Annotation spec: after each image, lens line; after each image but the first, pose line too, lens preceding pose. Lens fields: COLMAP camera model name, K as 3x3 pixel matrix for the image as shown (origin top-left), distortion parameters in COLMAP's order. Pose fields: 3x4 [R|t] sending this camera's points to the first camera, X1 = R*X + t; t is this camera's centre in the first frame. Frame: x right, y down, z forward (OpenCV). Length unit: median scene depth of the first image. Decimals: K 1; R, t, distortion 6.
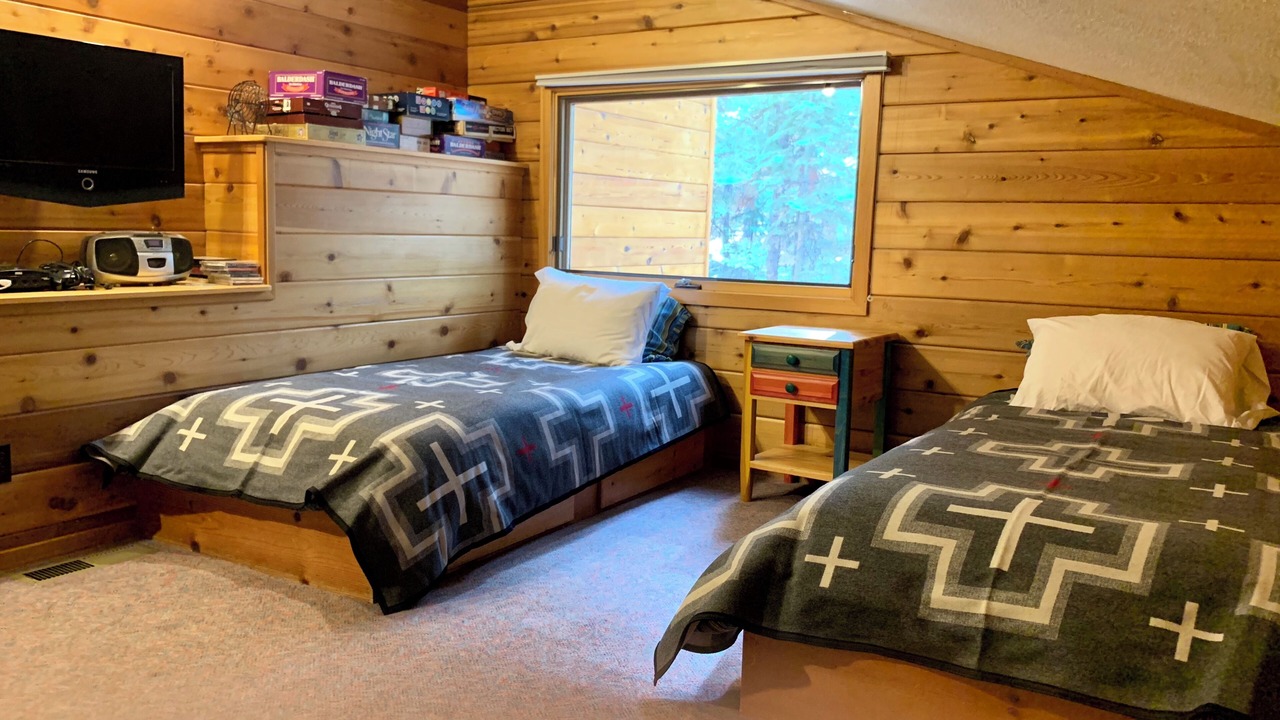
lens RADIAL K [[1020.8, 0, 638.6], [0, 1020.8, 362.2], [0, 0, 1]] dist [0.128080, -0.230512]
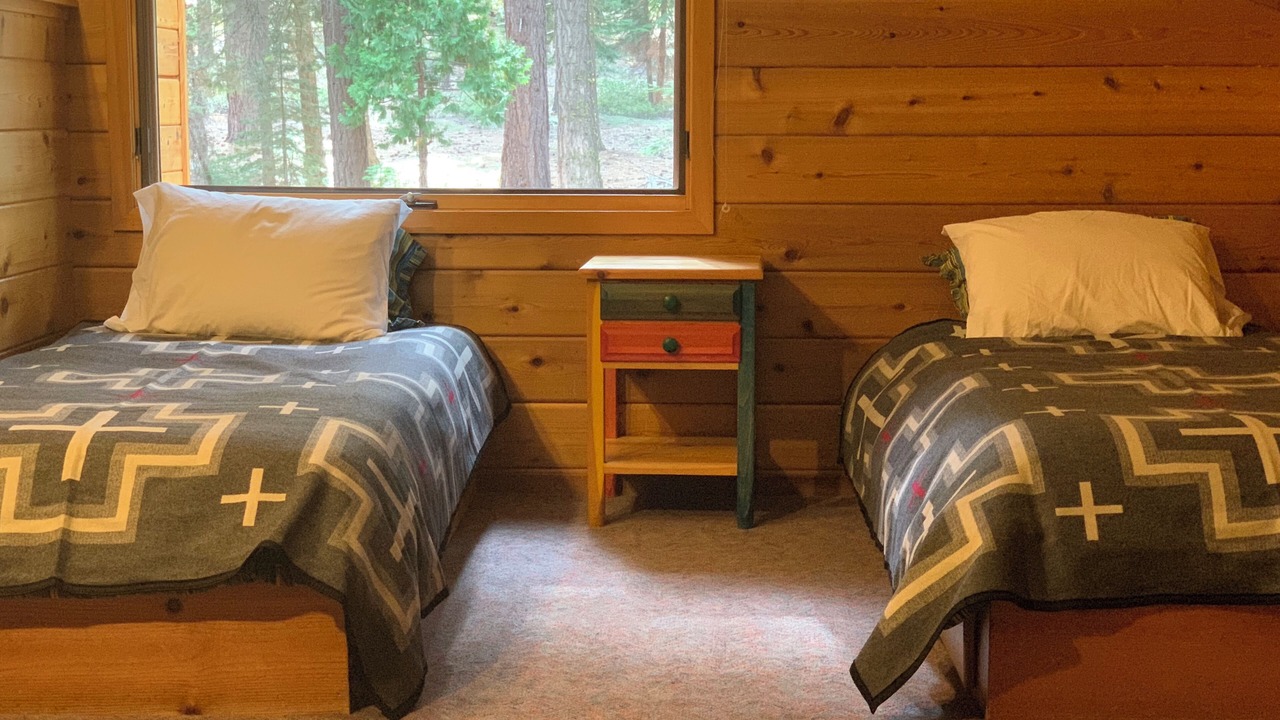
lens RADIAL K [[2019.2, 0, 640.0], [0, 2019.2, 360.0], [0, 0, 1]] dist [0.136689, 0.028818]
pose [[0.852290, -0.086032, 0.515946, -0.586442], [0.085650, 0.996022, 0.024598, 0.000569], [-0.516009, 0.023226, 0.856268, -0.136246]]
